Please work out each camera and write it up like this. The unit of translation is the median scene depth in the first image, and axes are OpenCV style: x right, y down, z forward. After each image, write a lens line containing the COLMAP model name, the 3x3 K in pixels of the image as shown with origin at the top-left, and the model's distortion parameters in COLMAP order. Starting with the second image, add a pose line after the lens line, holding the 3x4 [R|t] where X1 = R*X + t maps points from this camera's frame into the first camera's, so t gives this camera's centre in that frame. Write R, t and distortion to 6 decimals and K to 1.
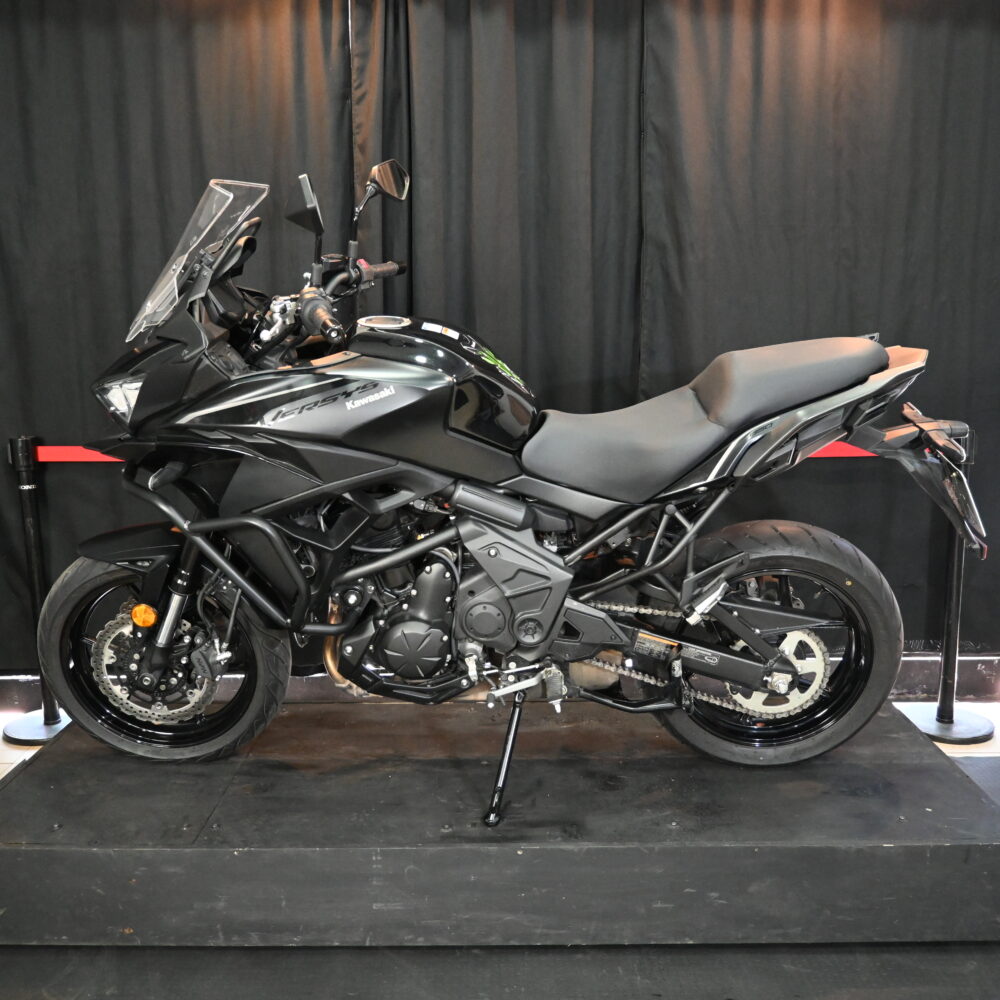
lens RADIAL K [[1048.1, 0, 500.0], [0, 1048.1, 500.0], [0, 0, 1]] dist [-0.007082, -0.009396]
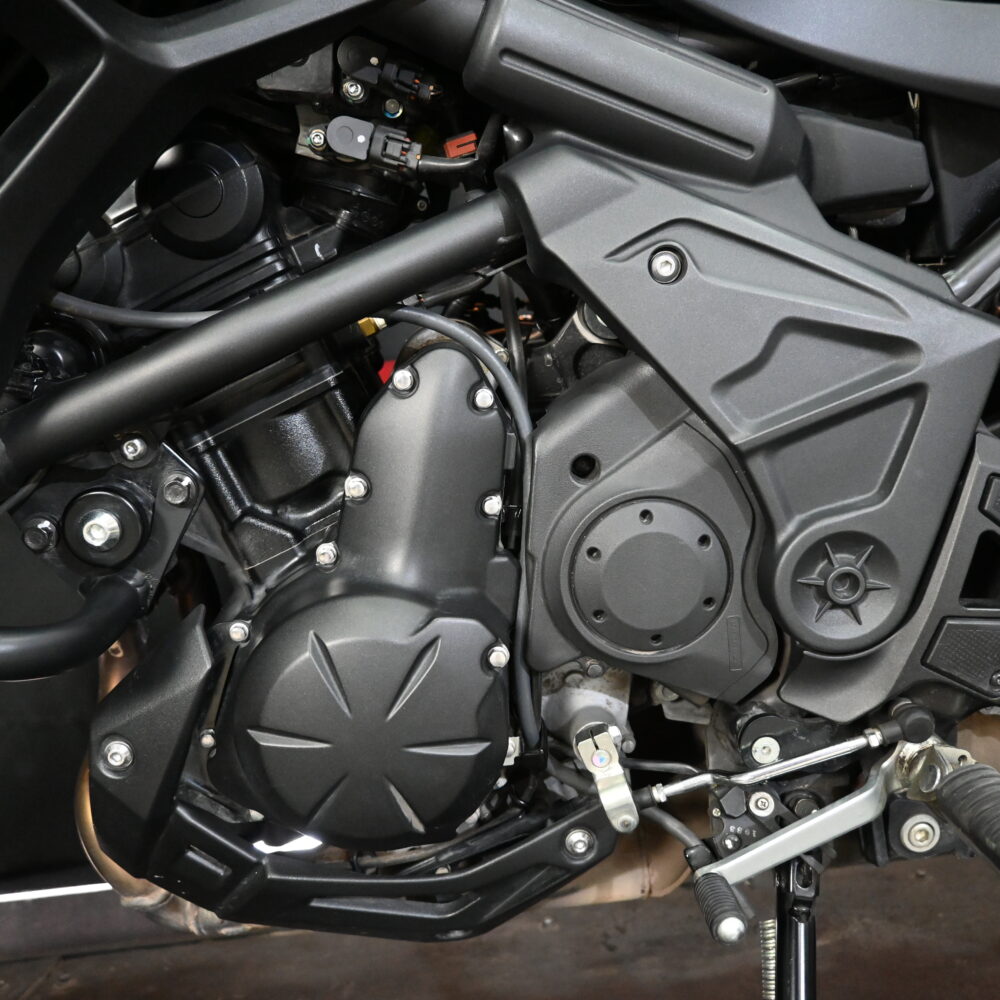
lens RADIAL K [[1048.1, 0, 500.0], [0, 1048.1, 500.0], [0, 0, 1]] dist [-0.007082, -0.009396]
pose [[0.994638, -0.093409, 0.044393, -0.096719], [0.099350, 0.982233, -0.159209, 0.219516], [-0.028732, 0.162766, 0.986246, 1.230321]]
